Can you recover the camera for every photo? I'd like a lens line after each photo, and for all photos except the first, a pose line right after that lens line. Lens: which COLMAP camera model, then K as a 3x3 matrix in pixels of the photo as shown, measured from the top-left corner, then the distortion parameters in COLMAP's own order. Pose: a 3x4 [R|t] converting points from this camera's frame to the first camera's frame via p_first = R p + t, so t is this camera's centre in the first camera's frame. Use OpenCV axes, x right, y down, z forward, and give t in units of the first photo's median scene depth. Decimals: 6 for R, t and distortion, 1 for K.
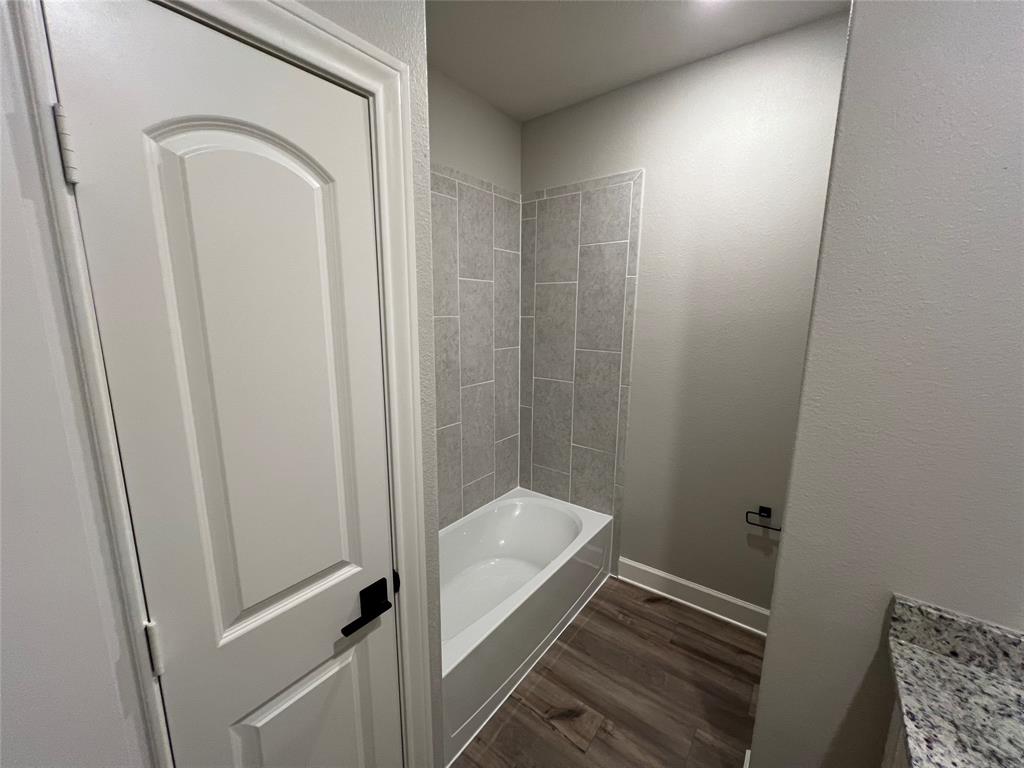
lens RADIAL K [[409.1, 0, 513.1], [0, 409.1, 385.9], [0, 0, 1]] dist [-0.001037, 0.000016]
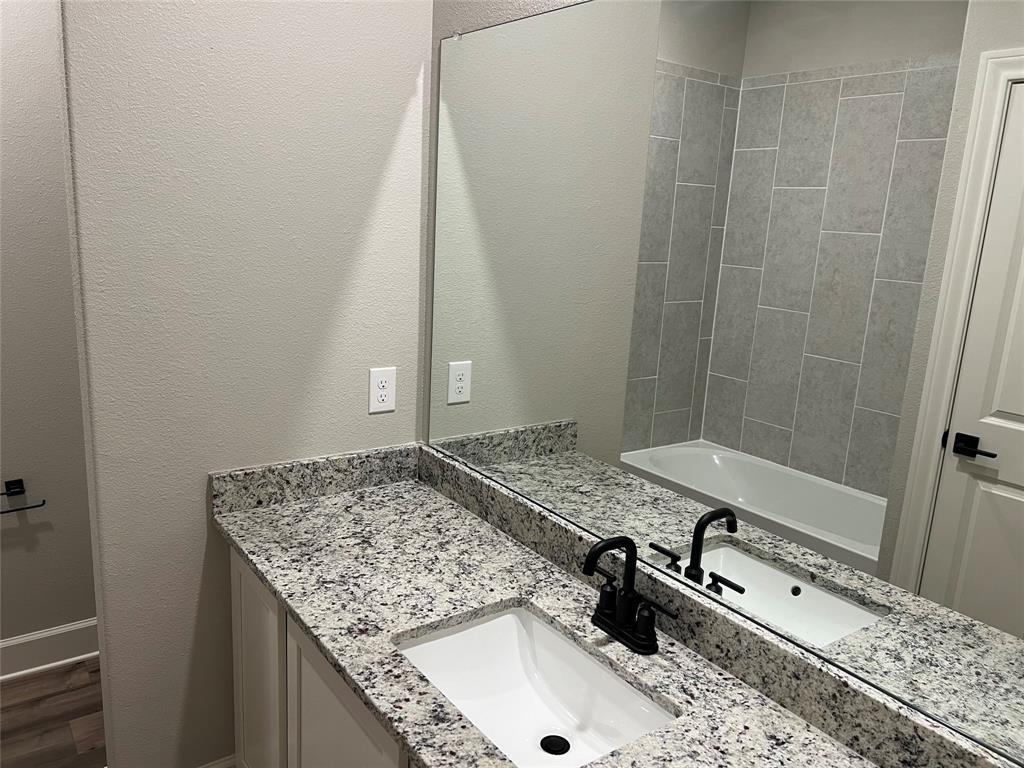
lens RADIAL K [[791.6, 0, 512.3], [0, 791.6, 383.9], [0, 0, 1]] dist [-0.002168, -0.001837]
pose [[0.295053, -0.202398, 0.933798, -0.616814], [0.124740, 0.977102, 0.172369, 0.071217], [-0.947303, 0.065624, 0.313544, -0.312265]]
